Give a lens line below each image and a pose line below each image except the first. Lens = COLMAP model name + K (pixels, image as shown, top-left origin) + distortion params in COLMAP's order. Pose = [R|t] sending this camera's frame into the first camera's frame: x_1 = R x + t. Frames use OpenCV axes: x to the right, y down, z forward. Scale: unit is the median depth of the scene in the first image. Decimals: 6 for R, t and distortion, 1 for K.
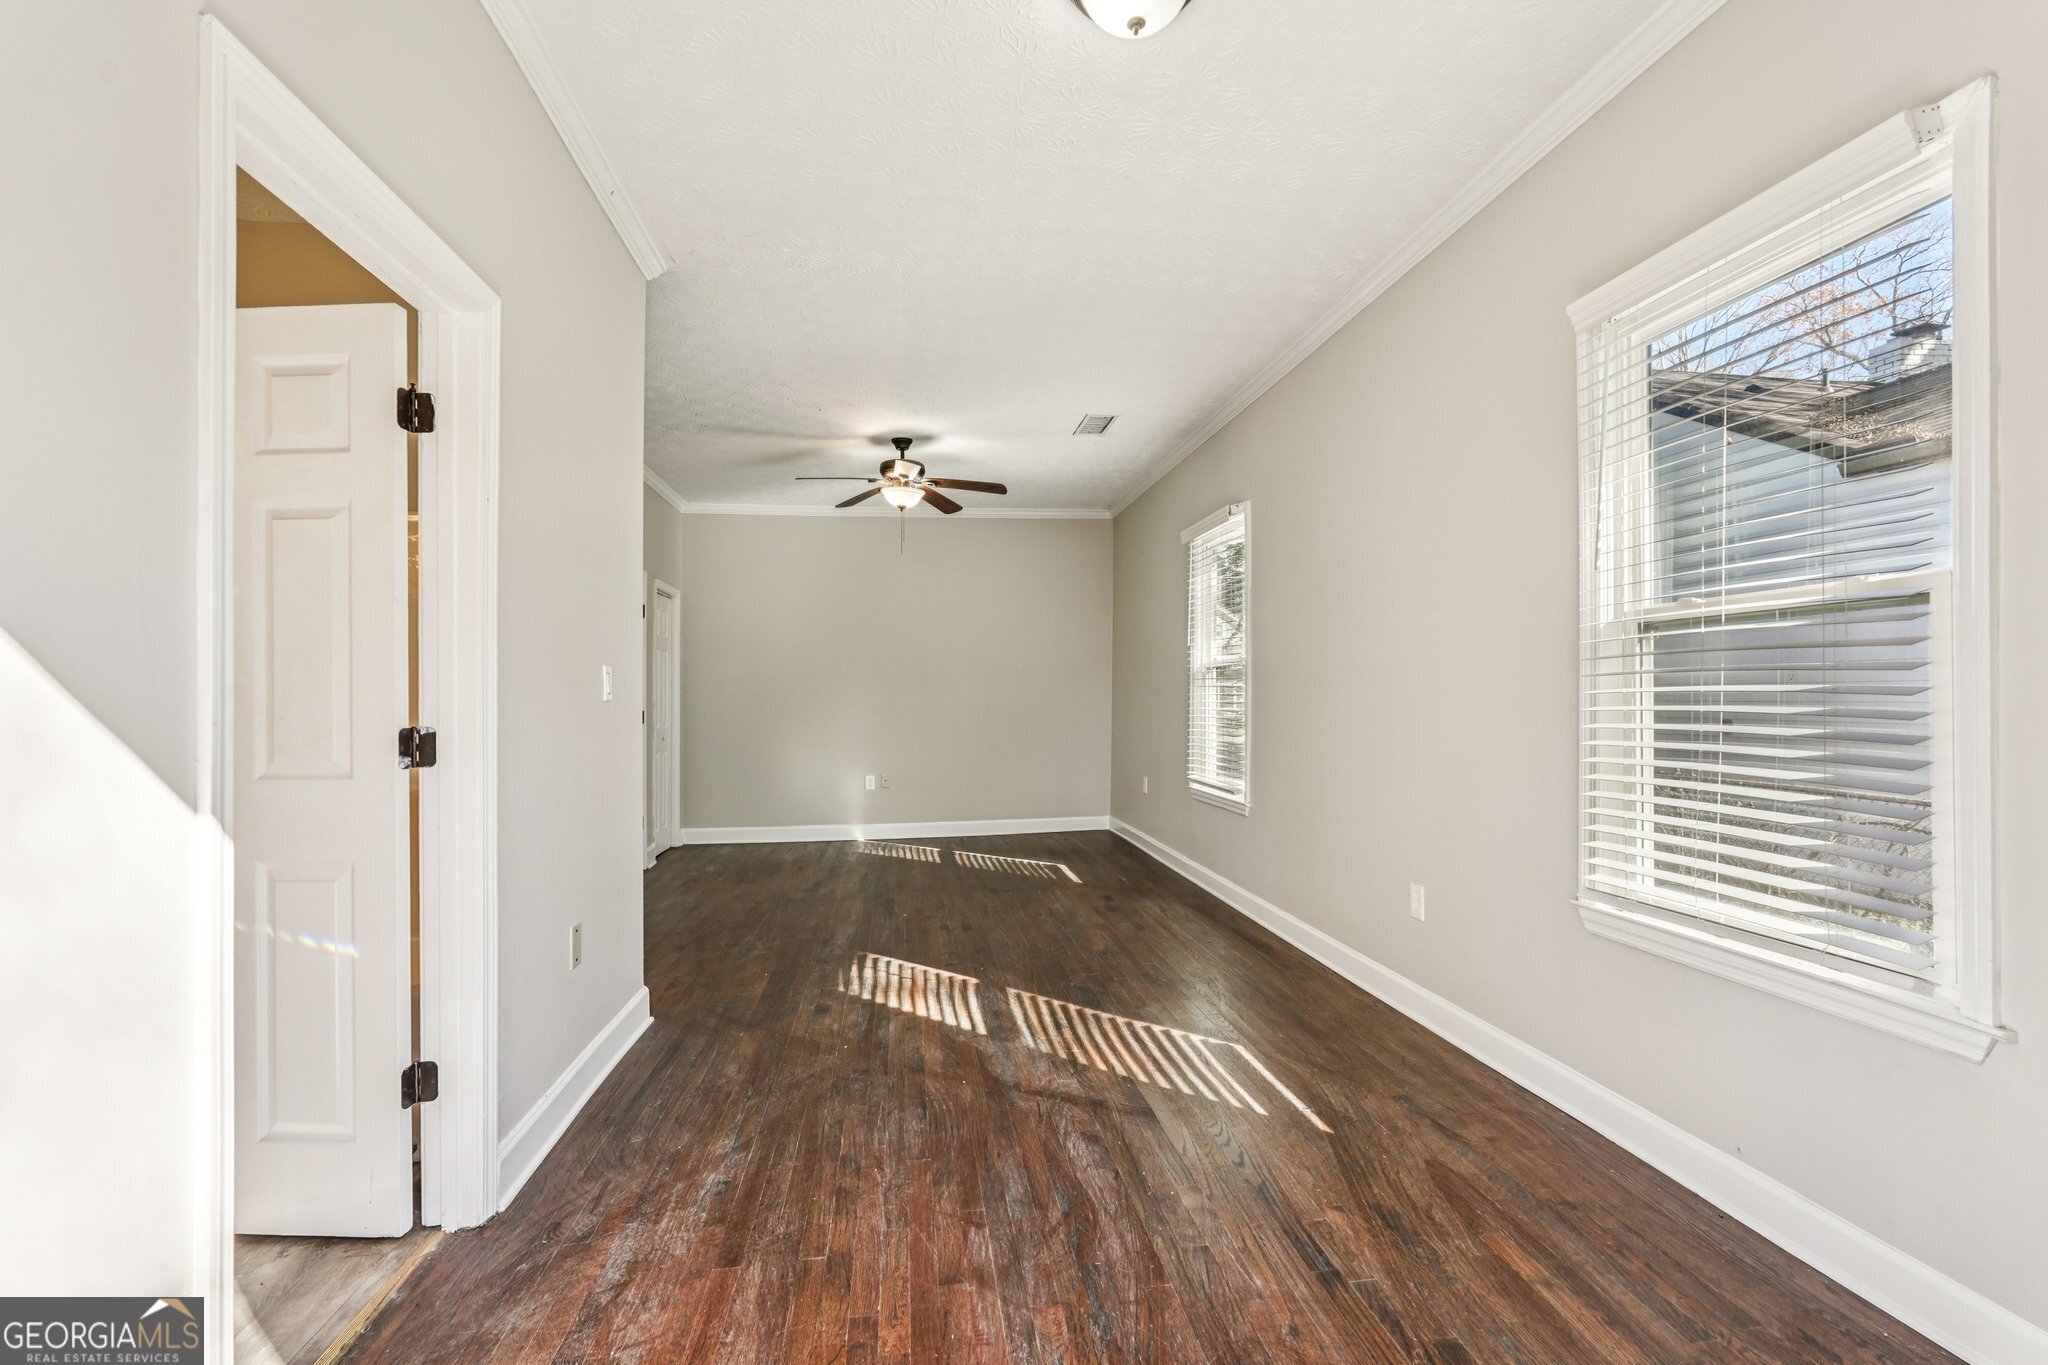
lens RADIAL K [[910.0, 0, 1026.0], [0, 910.0, 679.0], [0, 0, 1]] dist [-0.014281, 0.007619]
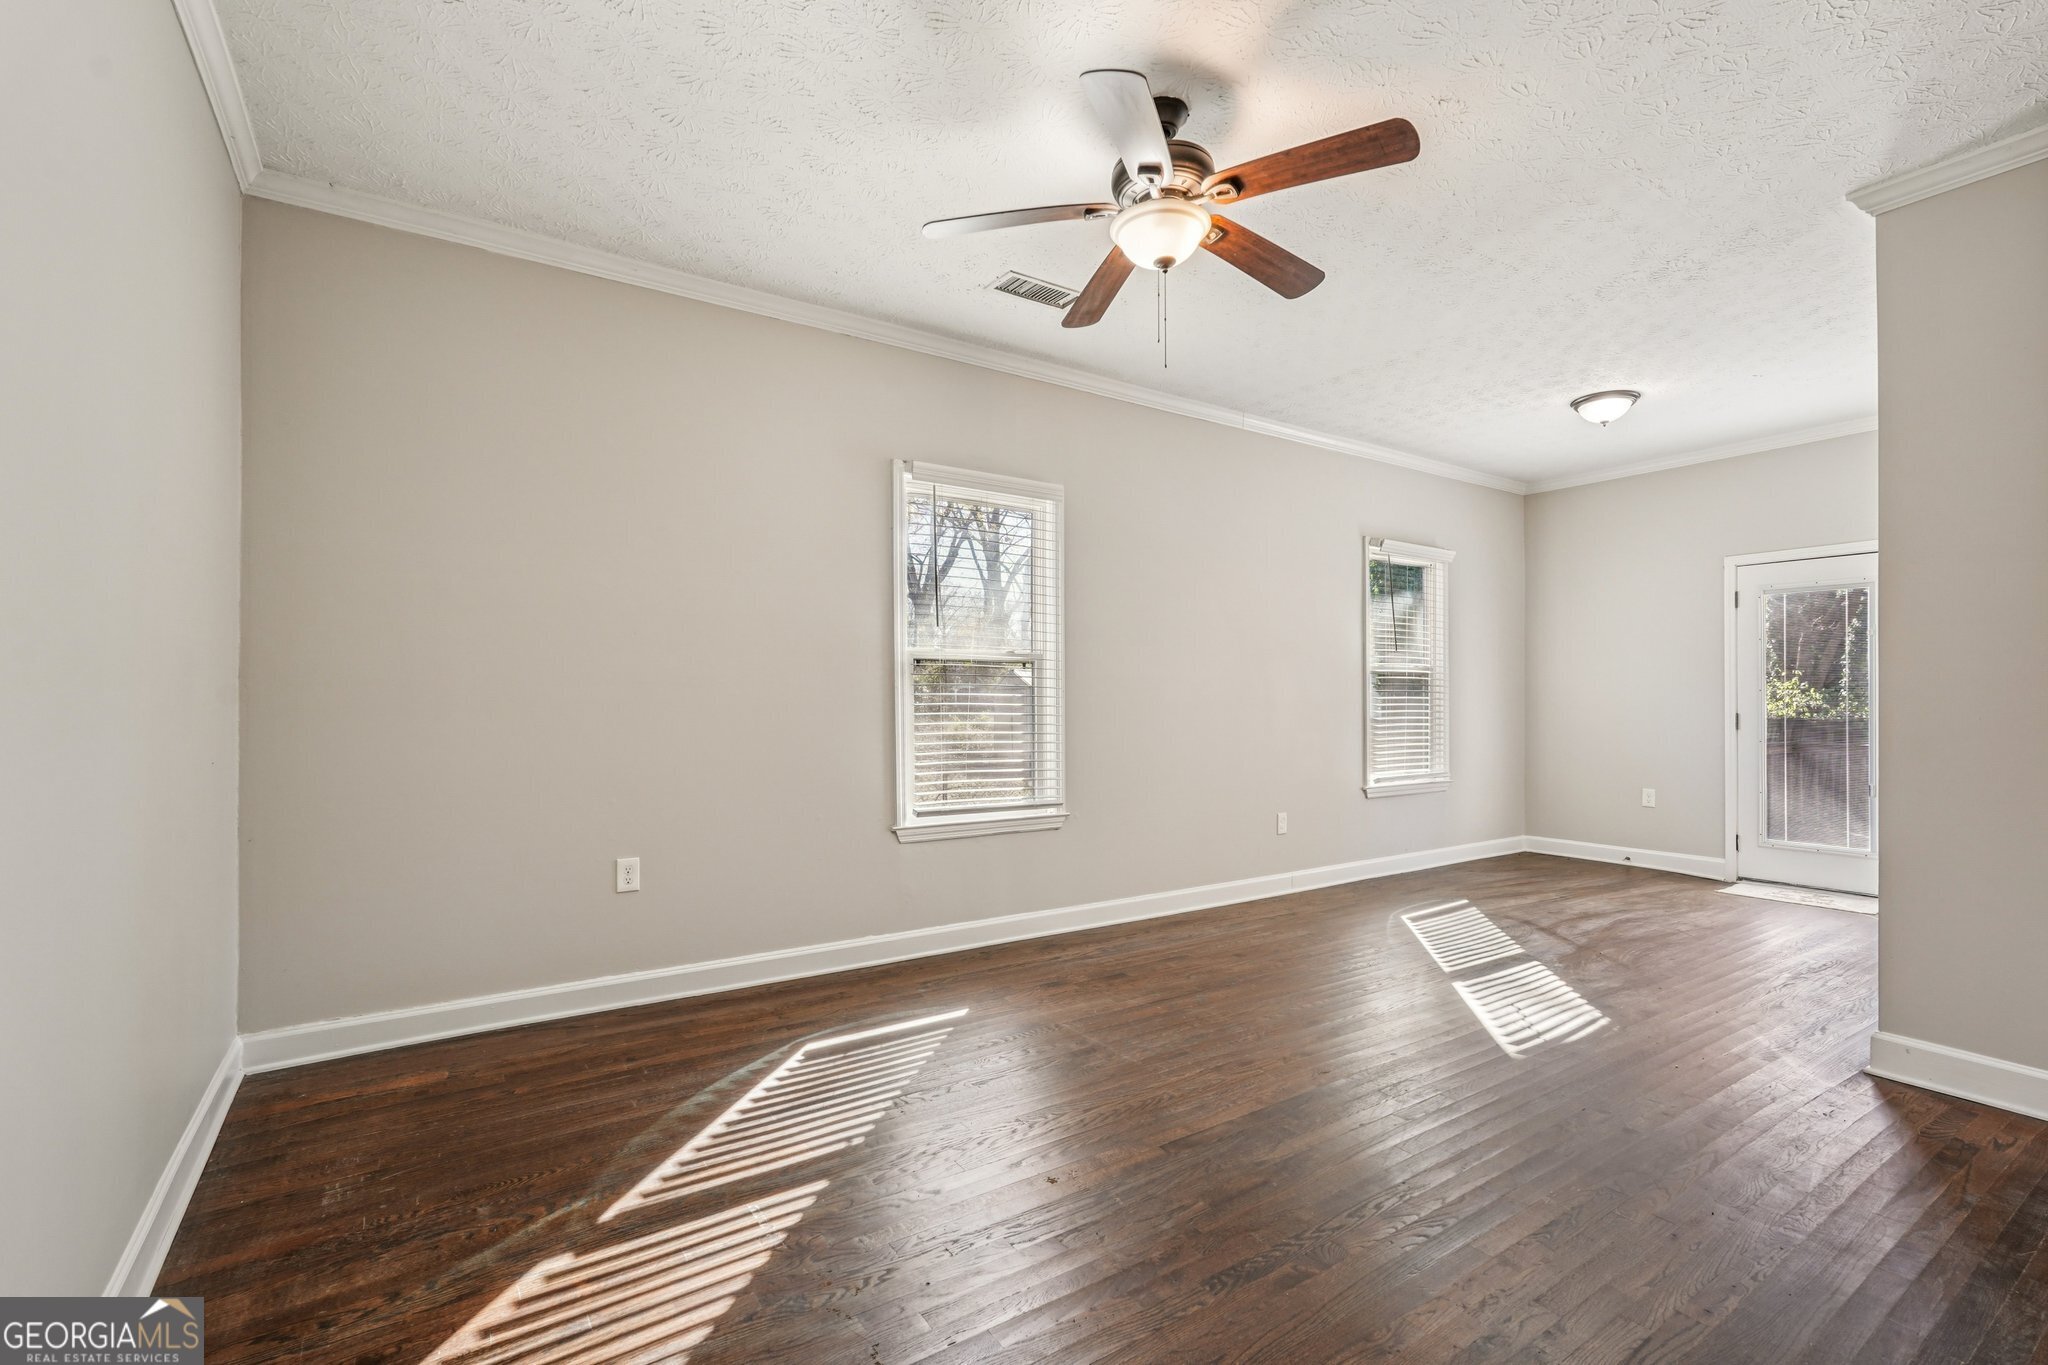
lens RADIAL K [[910.0, 0, 1026.0], [0, 910.0, 679.0], [0, 0, 1]] dist [-0.014281, 0.007619]
pose [[-0.438100, 0.021585, 0.898667, -0.829874], [-0.019265, 0.999257, -0.033392, 0.048123], [-0.898720, -0.031942, -0.437359, 2.080485]]
